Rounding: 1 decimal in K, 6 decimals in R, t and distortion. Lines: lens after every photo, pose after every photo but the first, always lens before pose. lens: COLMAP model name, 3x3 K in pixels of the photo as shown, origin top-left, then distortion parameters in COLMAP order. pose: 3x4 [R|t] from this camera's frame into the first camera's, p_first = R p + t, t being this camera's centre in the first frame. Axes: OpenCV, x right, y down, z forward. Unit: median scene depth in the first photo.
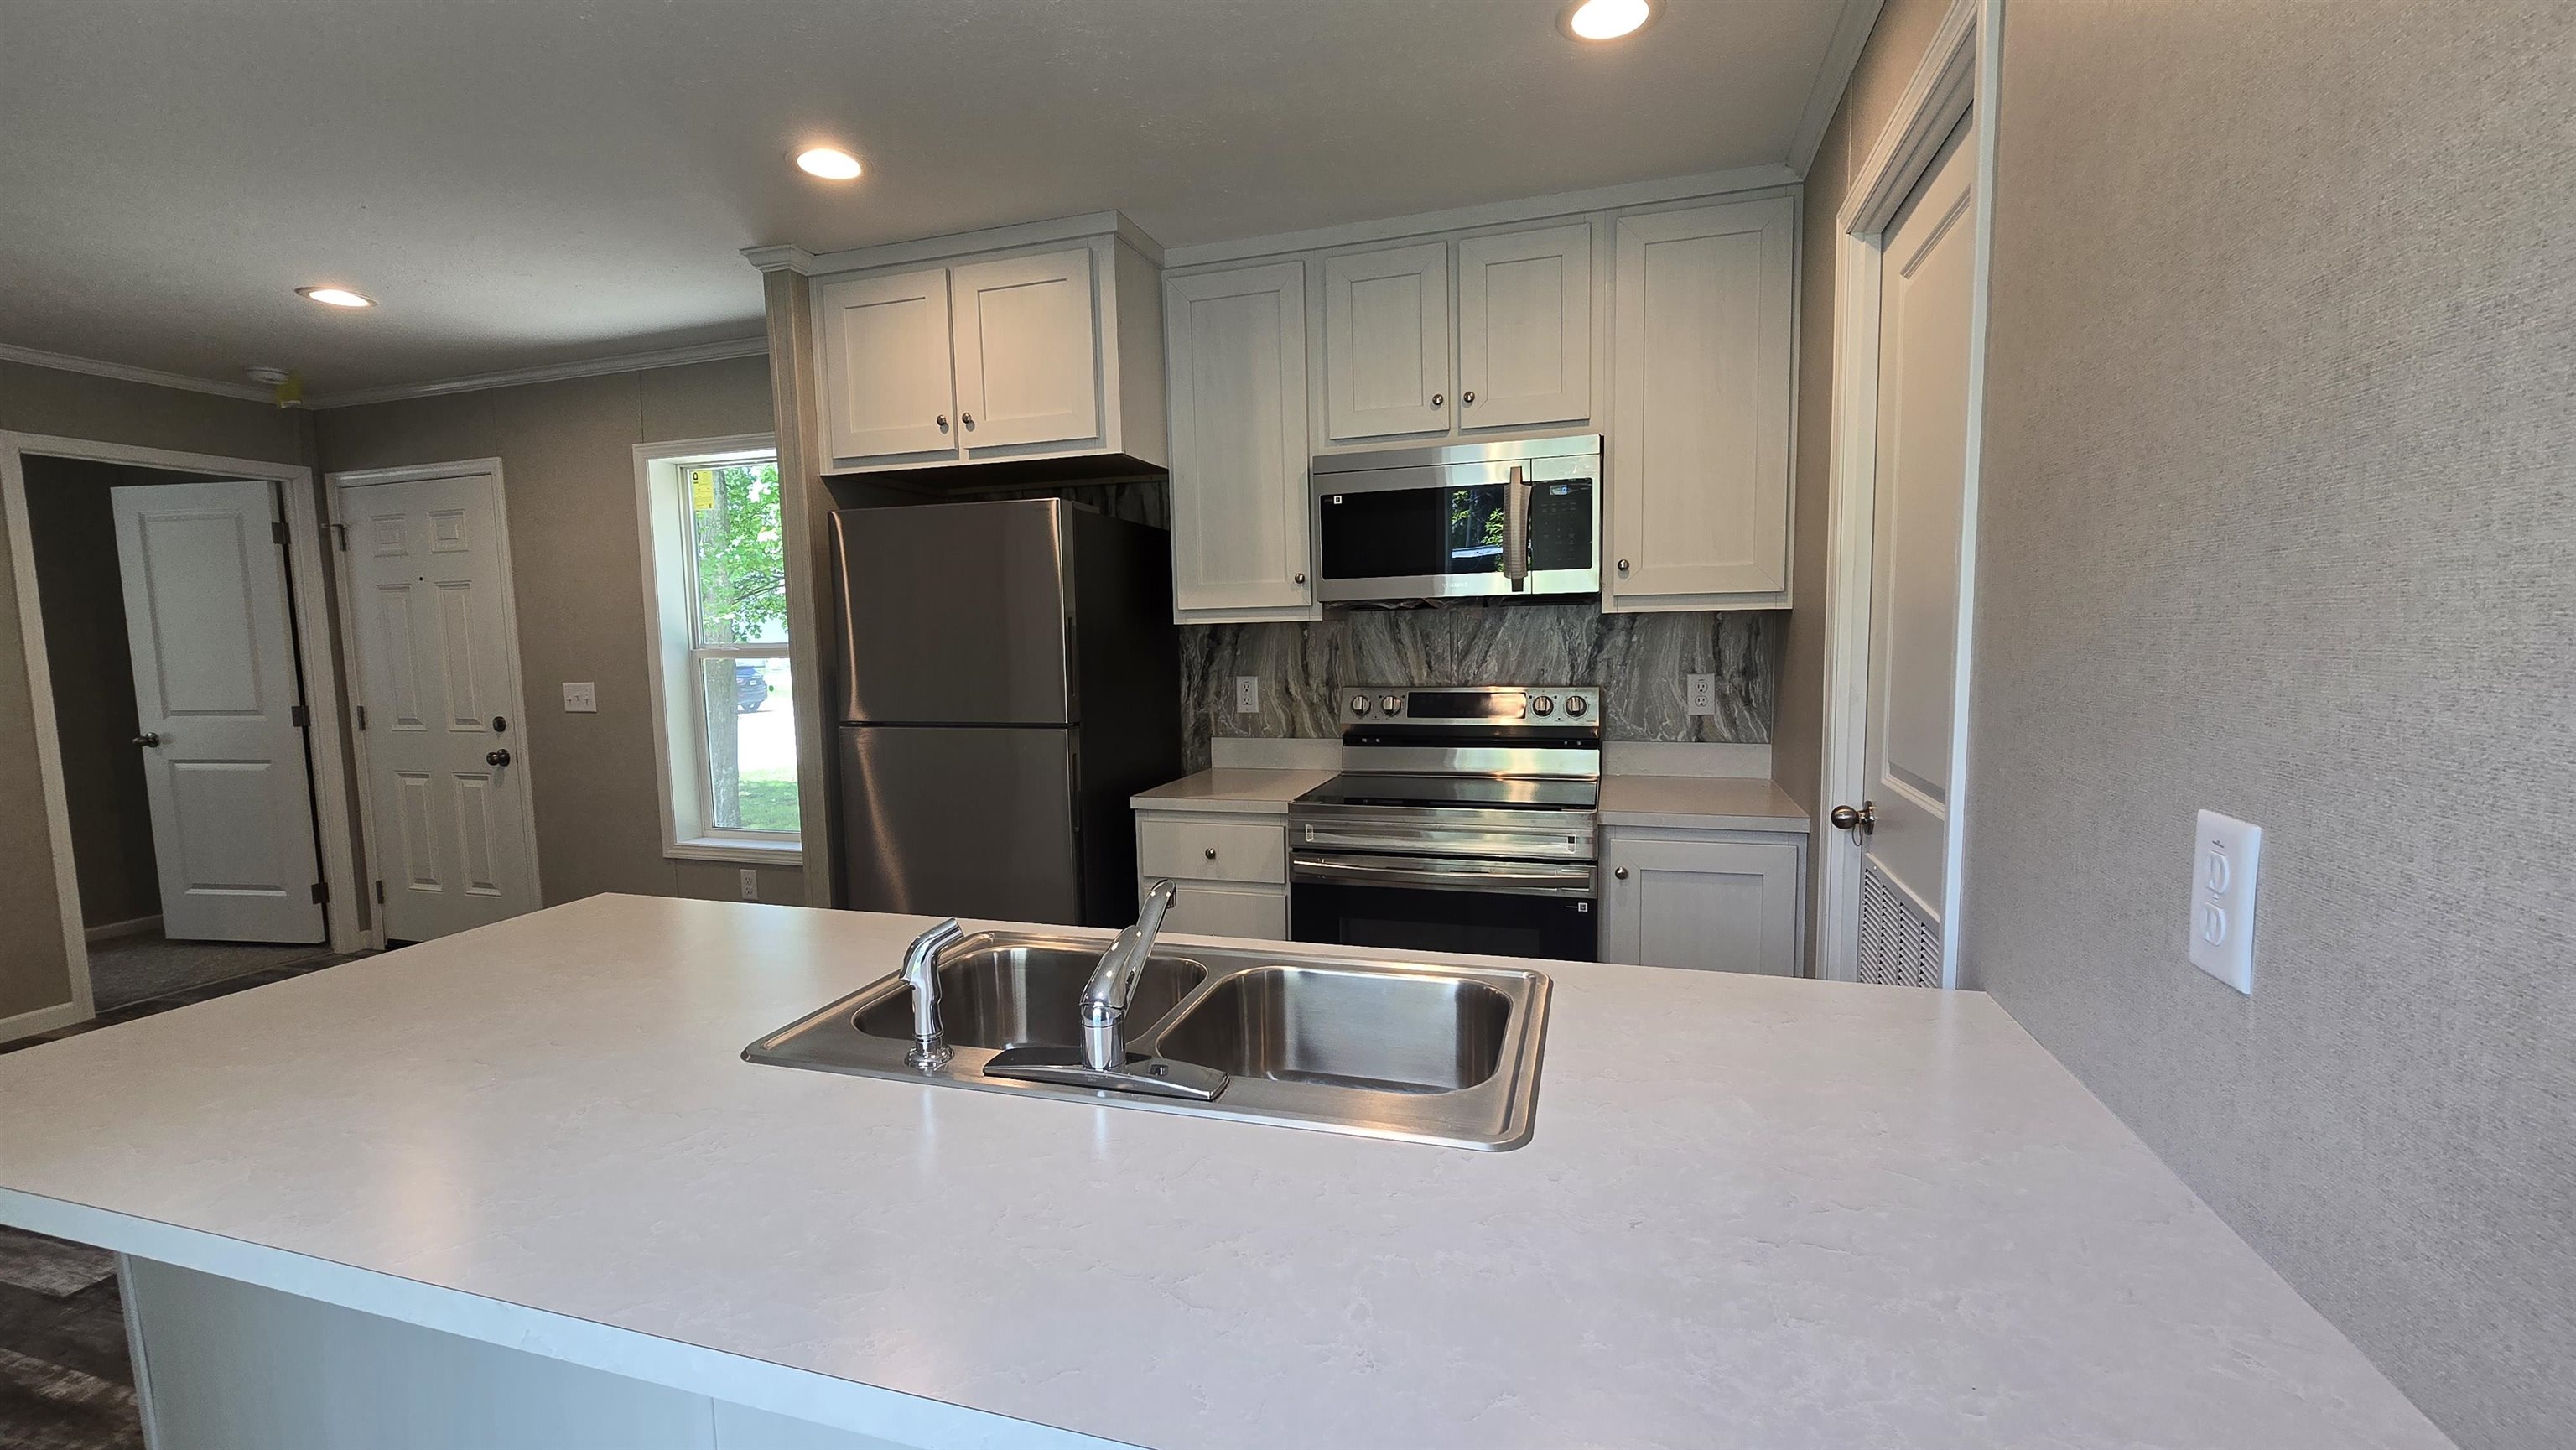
lens RADIAL K [[1057.5, 0, 1288.6], [0, 1057.5, 714.9], [0, 0, 1]] dist [-0.010426, 0.003675]
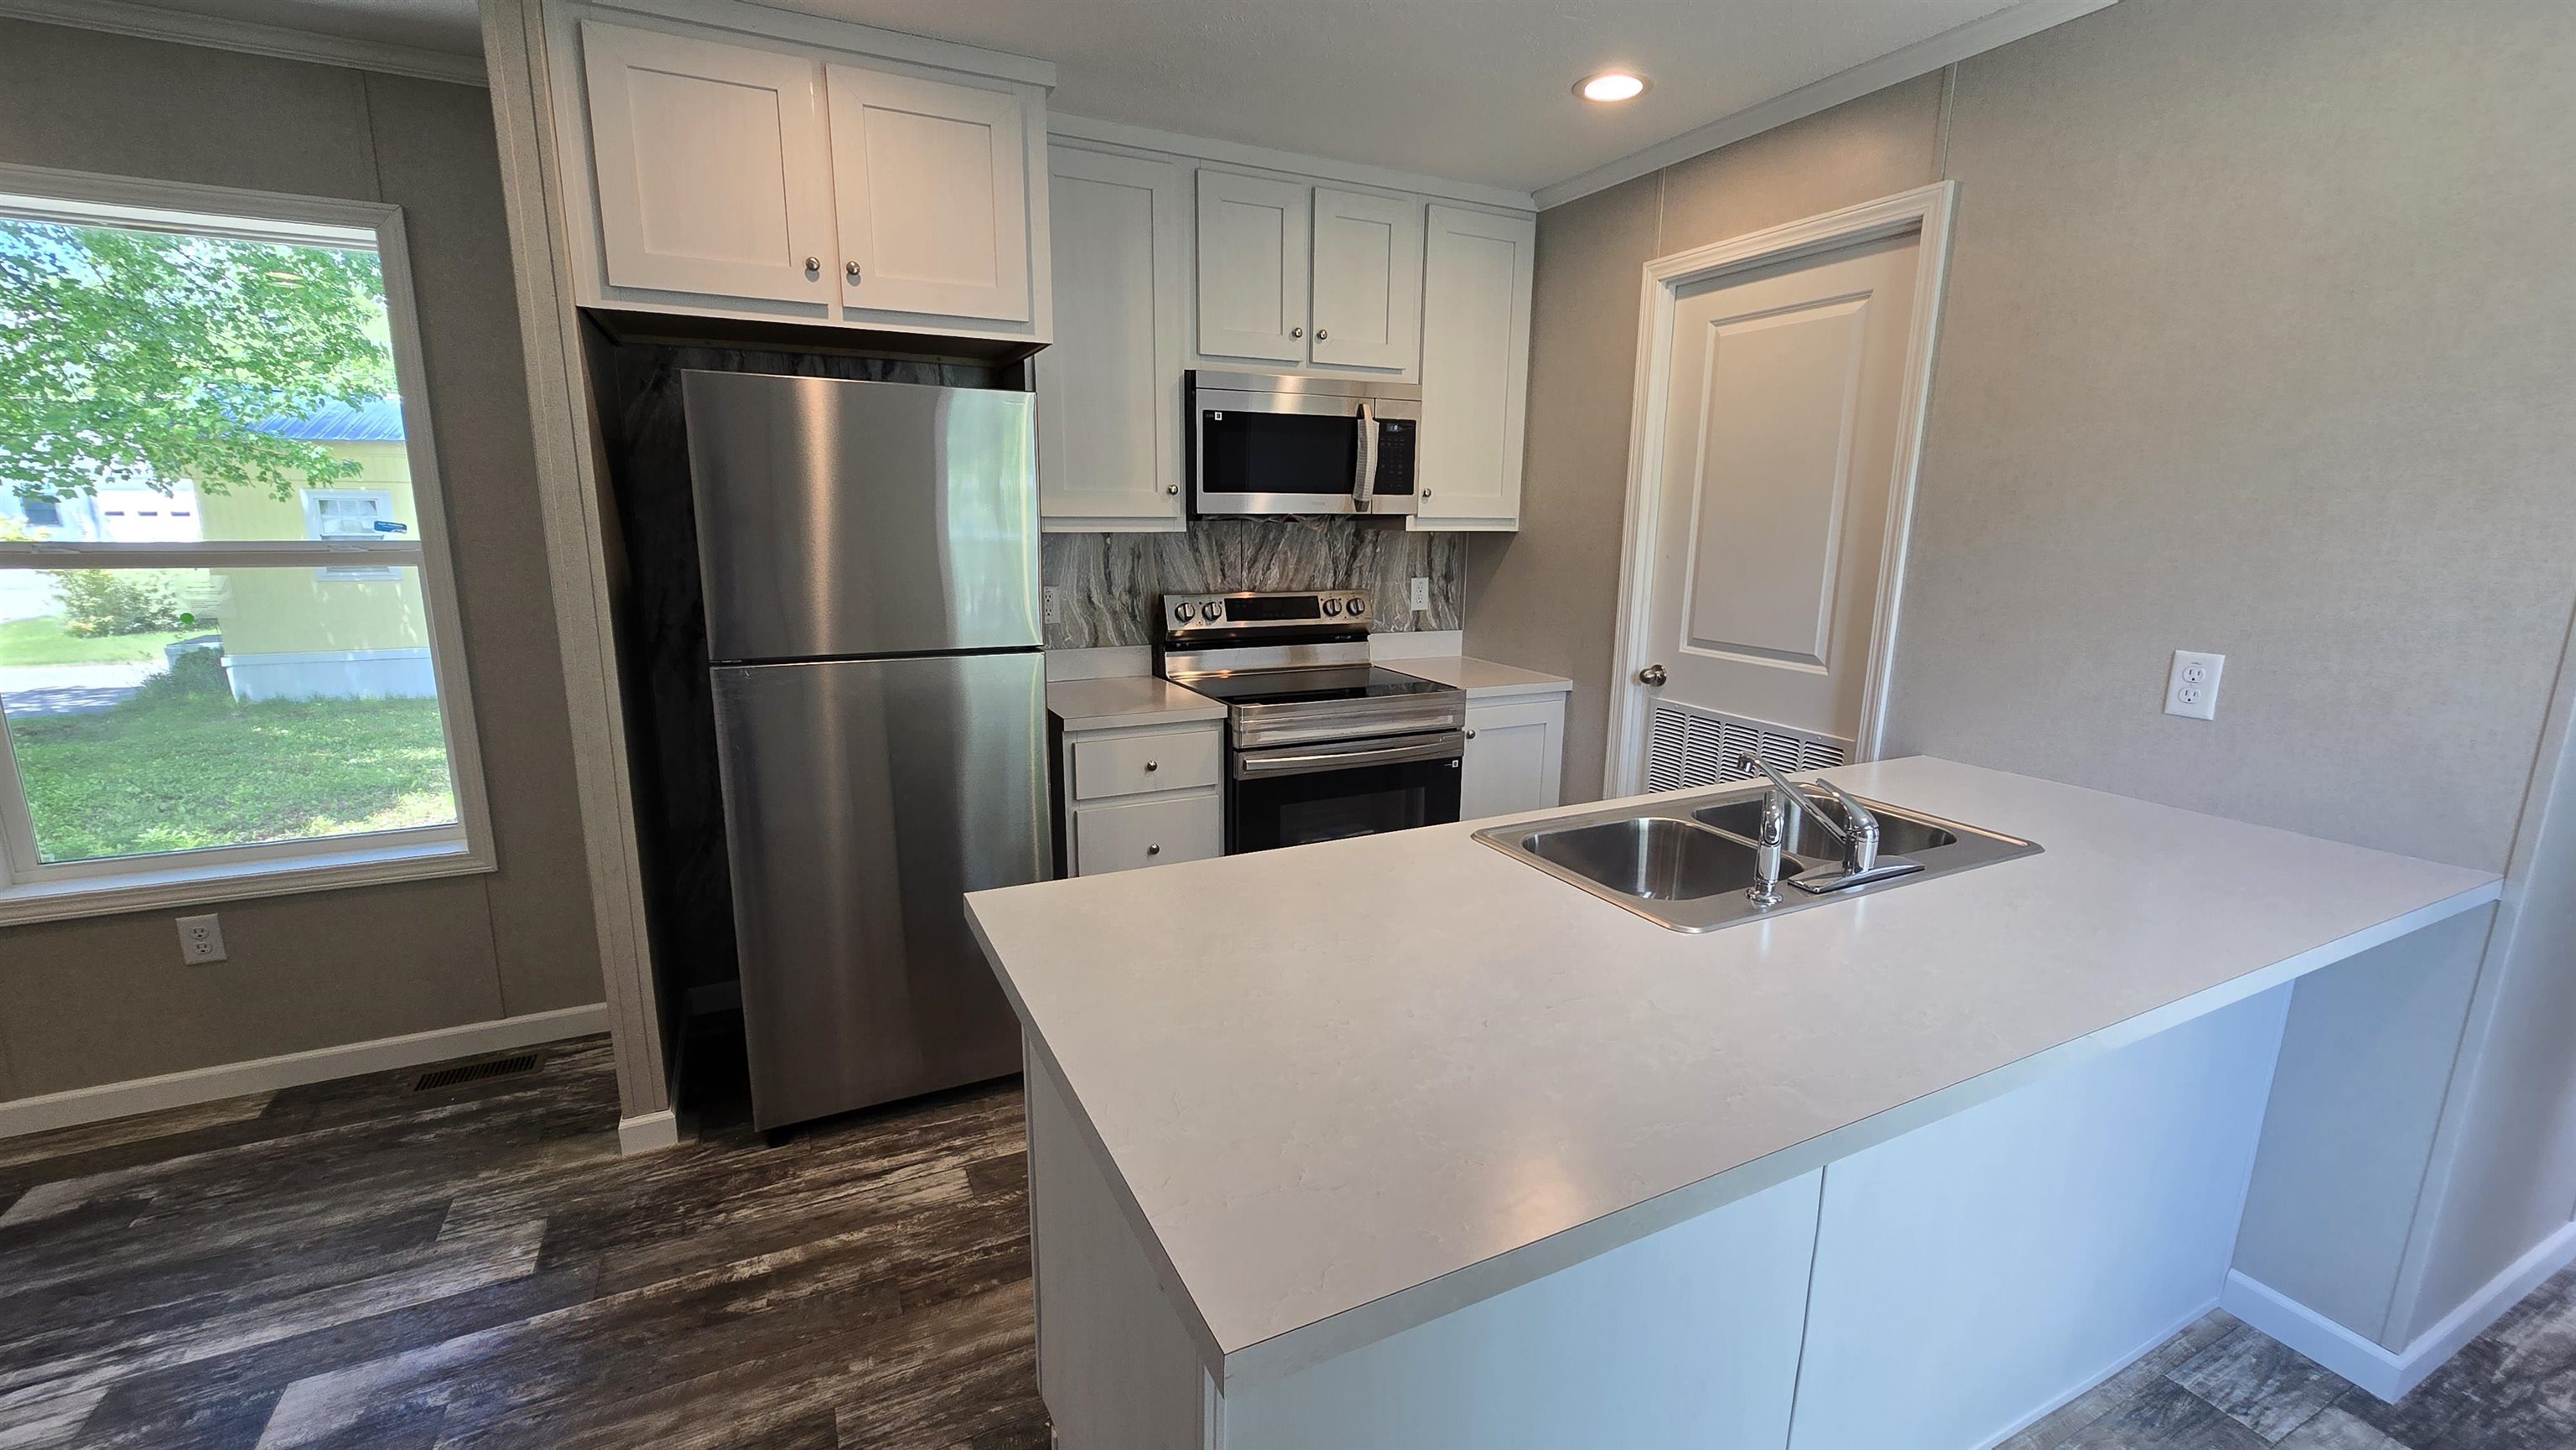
lens RADIAL K [[1057.5, 0, 1302.0], [0, 1057.5, 735.6], [0, 0, 1]] dist [-0.010426, 0.003675]
pose [[0.725902, -0.116248, 0.677904, -0.585602], [0.029696, 0.989992, 0.137966, -0.029697], [-0.687157, -0.080019, 0.722089, 0.147395]]
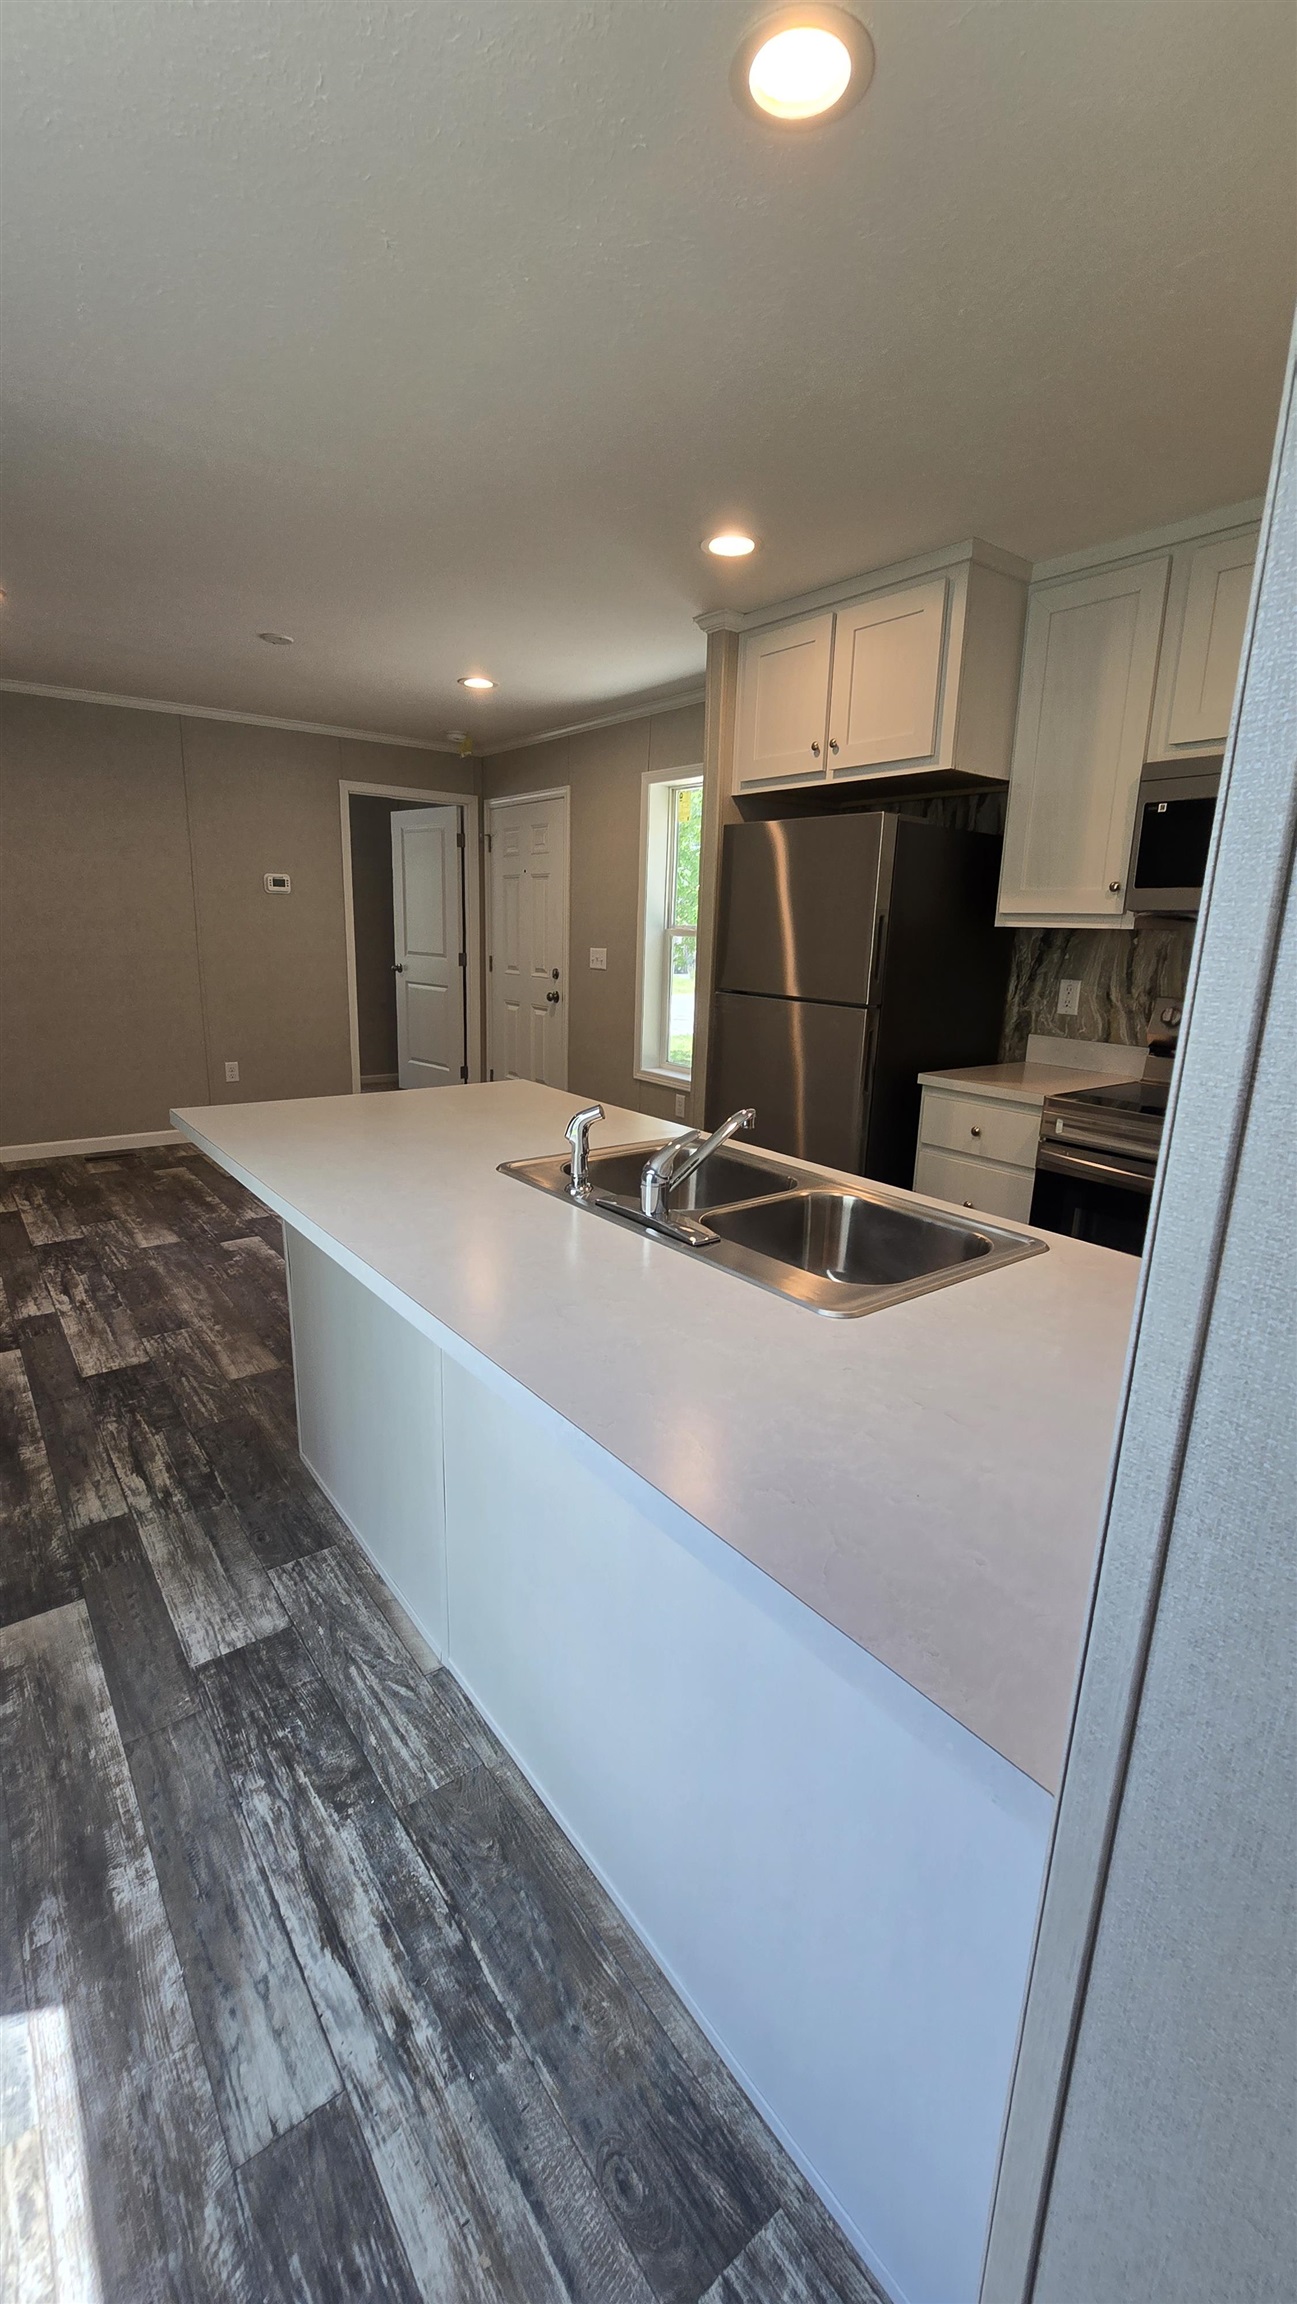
lens RADIAL K [[945.8, 0, 633.5], [0, 945.8, 1114.7], [0, 0, 1]] dist [-0.010426, 0.003675]
pose [[0.809814, 0.161508, -0.564018, 0.175185], [-0.095262, 0.984802, 0.145224, 0.001067], [0.578900, -0.063875, 0.812893, -0.030331]]
